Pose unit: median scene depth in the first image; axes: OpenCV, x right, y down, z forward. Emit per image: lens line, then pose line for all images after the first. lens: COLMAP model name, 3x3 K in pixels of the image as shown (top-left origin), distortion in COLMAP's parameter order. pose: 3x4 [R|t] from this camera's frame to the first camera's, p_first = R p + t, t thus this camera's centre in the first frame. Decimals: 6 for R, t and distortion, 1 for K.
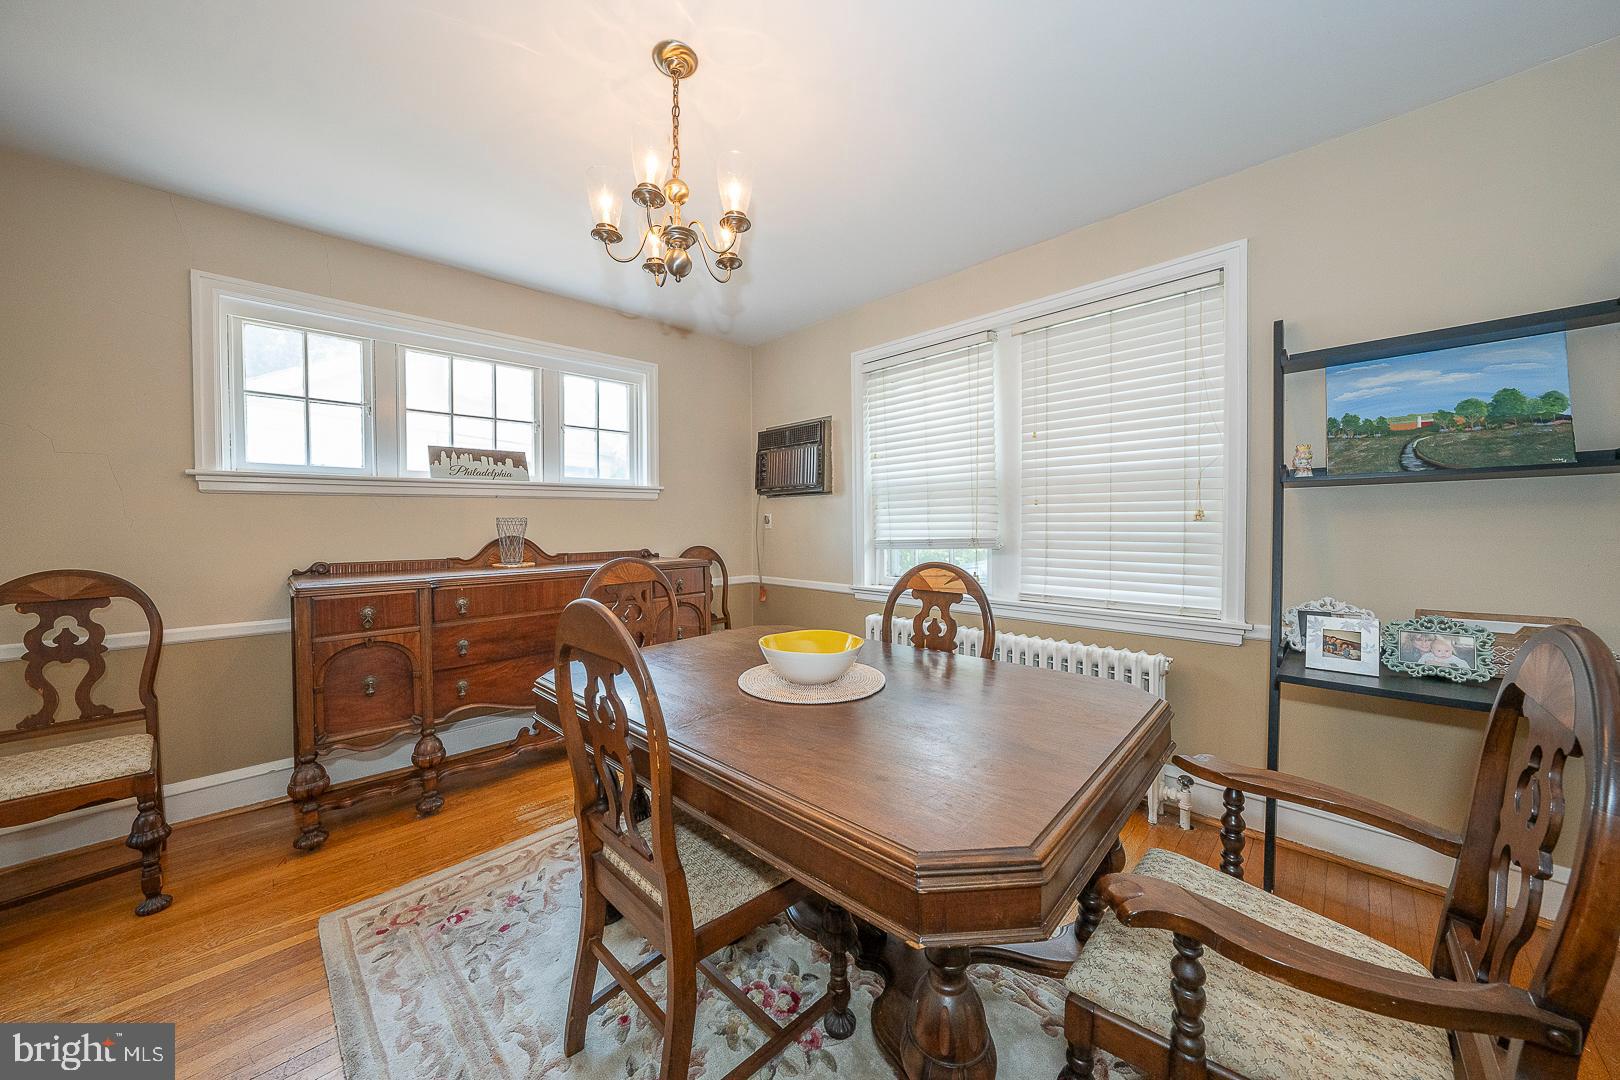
lens RADIAL K [[557.5, 0, 811.0], [0, 557.5, 534.0], [0, 0, 1]] dist [-0.027183, 0.004431]
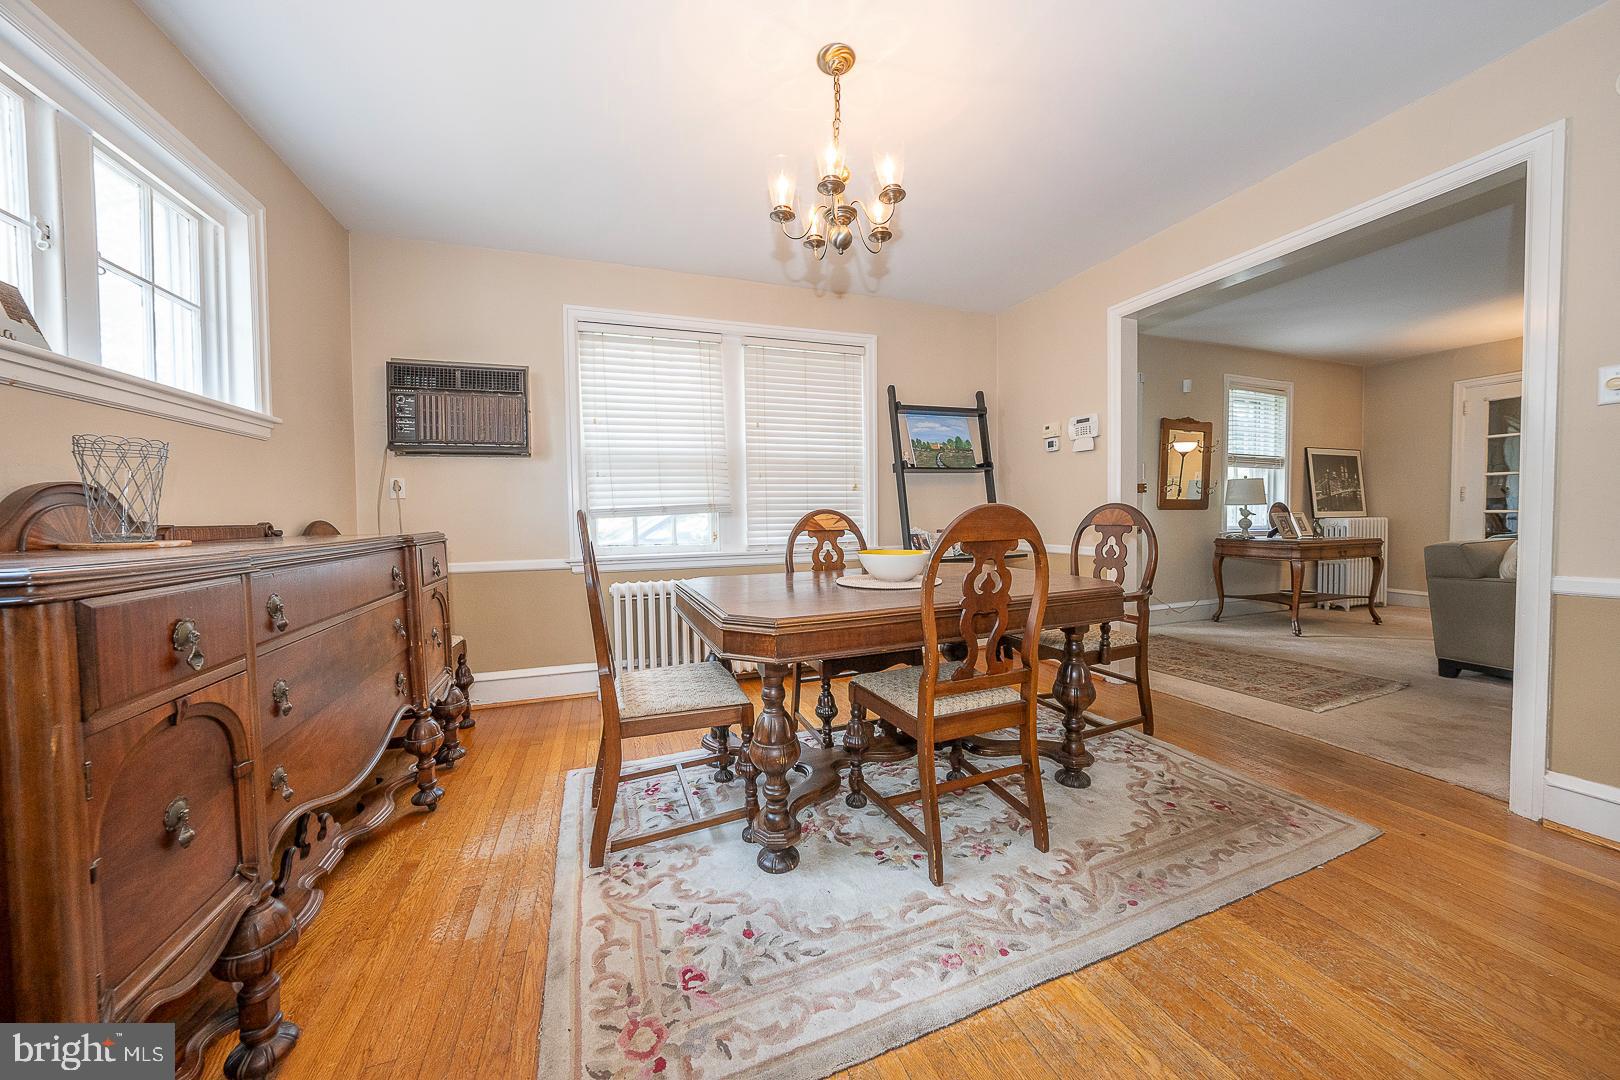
lens RADIAL K [[557.5, 0, 811.0], [0, 557.5, 534.0], [0, 0, 1]] dist [-0.027183, 0.004431]
pose [[0.415954, -0.030715, 0.908867, -0.995103], [0.033458, 0.999270, 0.018457, 0.080917], [-0.908770, 0.022732, 0.416678, 0.435035]]
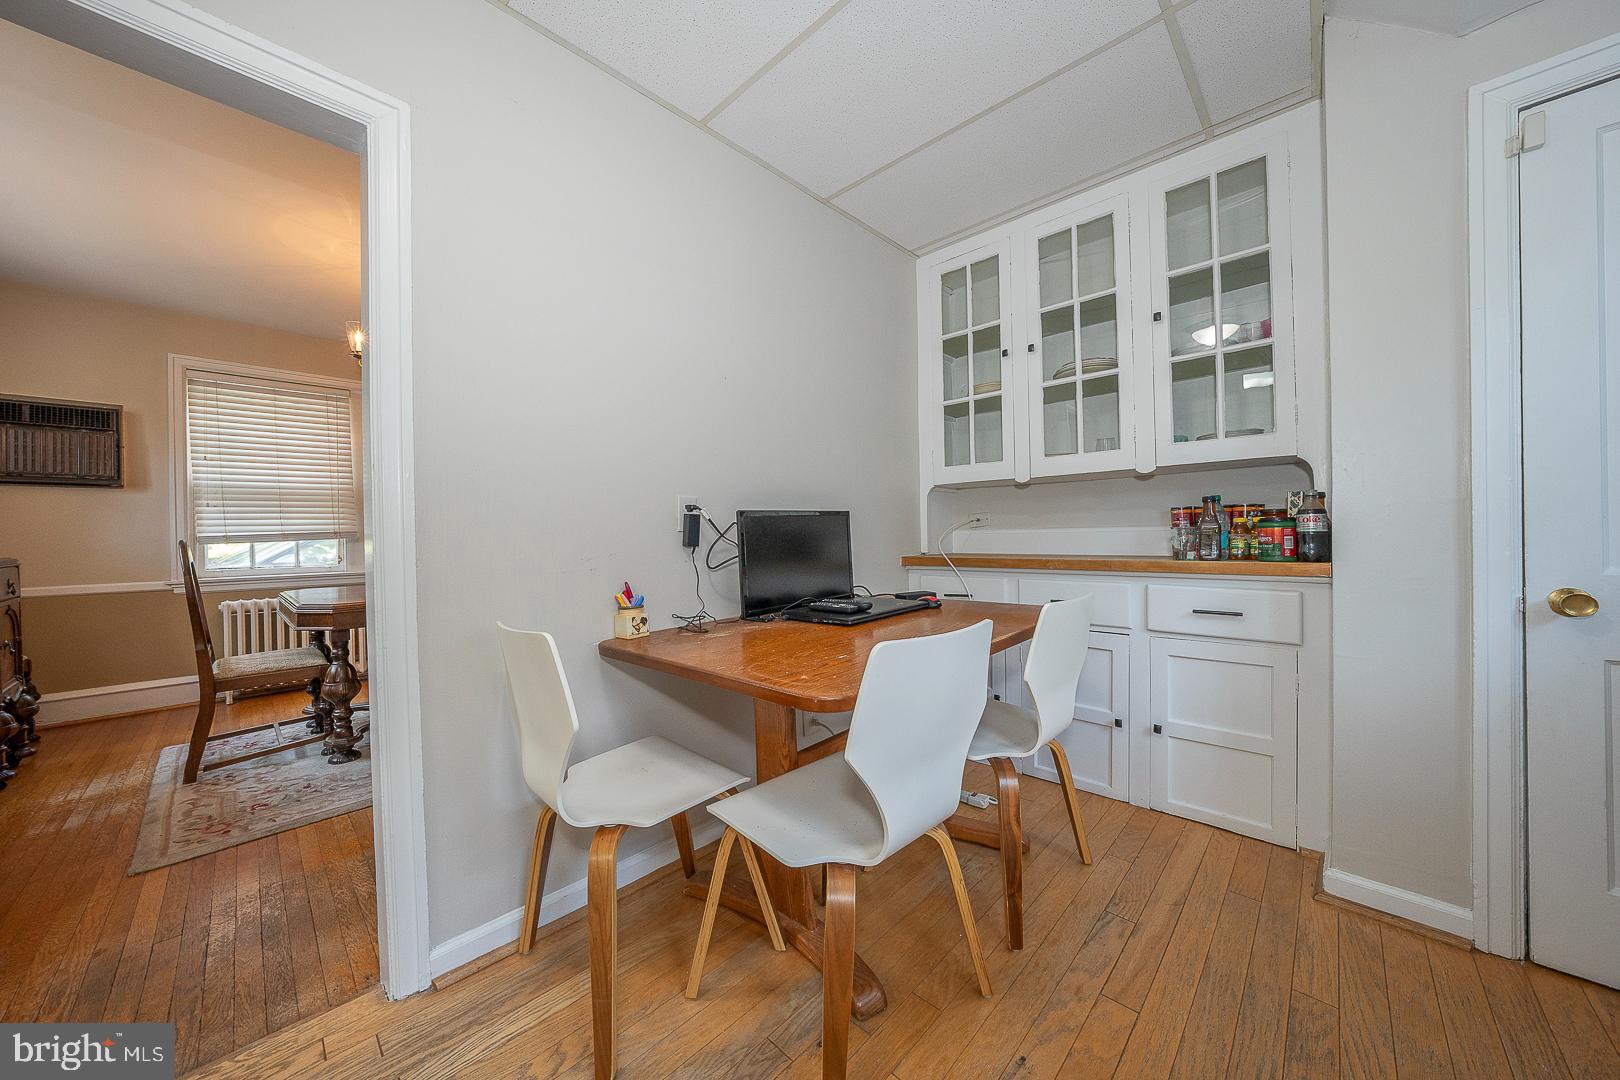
lens RADIAL K [[556.4, 0, 810.7], [0, 556.4, 534.6], [0, 0, 1]] dist [-0.031447, 0.006896]
pose [[-0.027859, 0.004359, 0.999602, -1.587306], [0.037734, 0.999282, -0.003306, 0.092923], [-0.998899, 0.037627, -0.028003, -0.234094]]
